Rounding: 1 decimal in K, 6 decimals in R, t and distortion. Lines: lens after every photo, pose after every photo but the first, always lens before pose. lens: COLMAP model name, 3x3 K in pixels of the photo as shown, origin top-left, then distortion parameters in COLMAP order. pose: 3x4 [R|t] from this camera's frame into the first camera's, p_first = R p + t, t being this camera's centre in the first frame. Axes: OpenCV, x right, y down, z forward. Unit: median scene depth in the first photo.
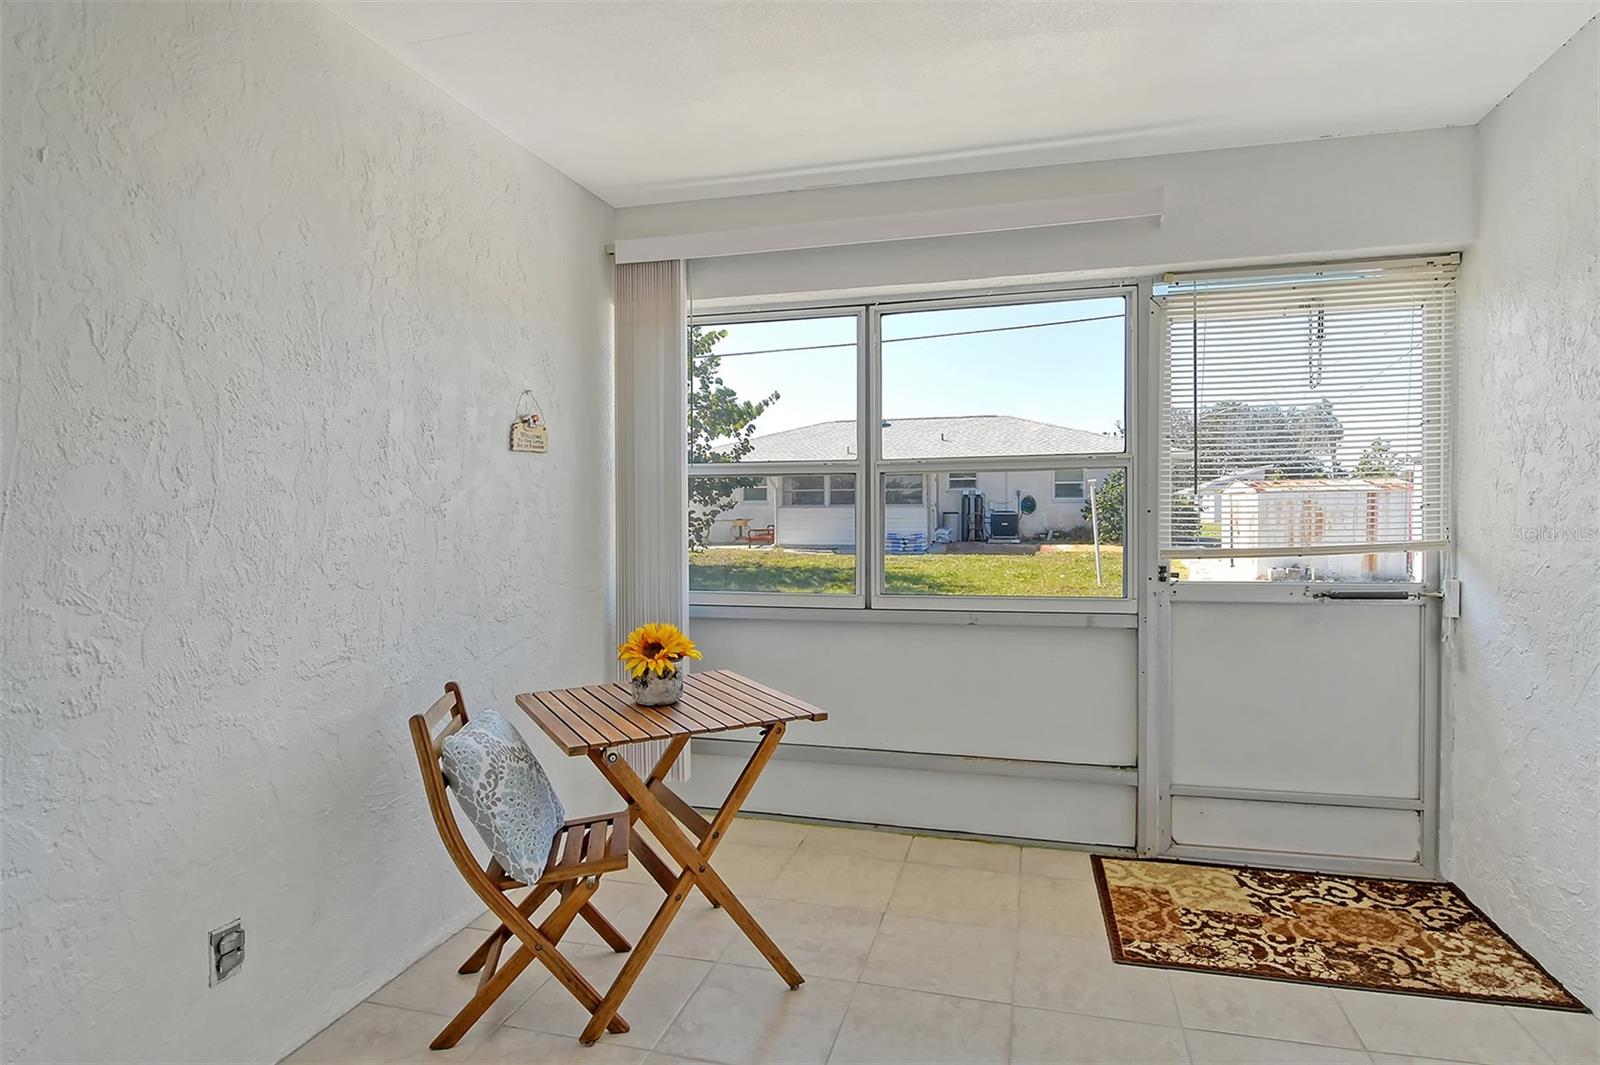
lens RADIAL K [[862.1, 0, 818.8], [0, 862.1, 525.4], [0, 0, 1]] dist [-0.000261, -0.001159]
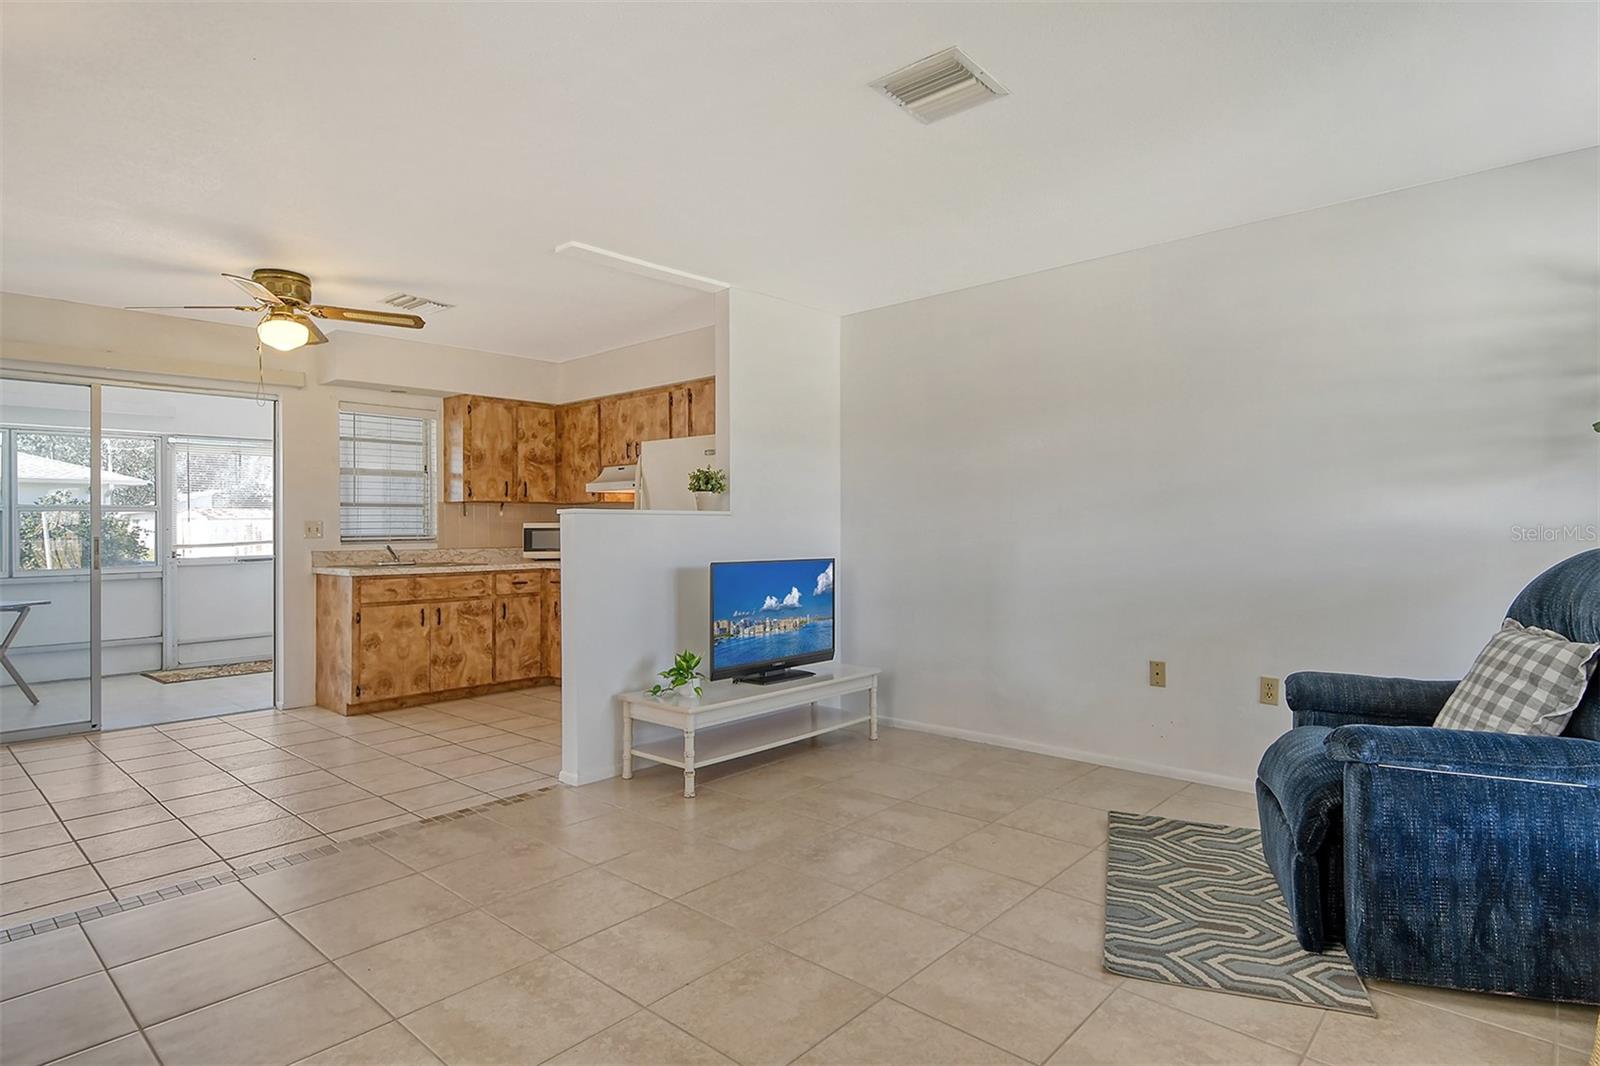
lens RADIAL K [[859.8, 0, 841.9], [0, 859.8, 518.2], [0, 0, 1]] dist [0.001798, -0.001355]
pose [[0.439702, 0.011693, 0.898068, -1.049313], [0.023238, 0.999432, -0.024390, 0.060568], [-0.897843, 0.031594, 0.439180, -1.945019]]
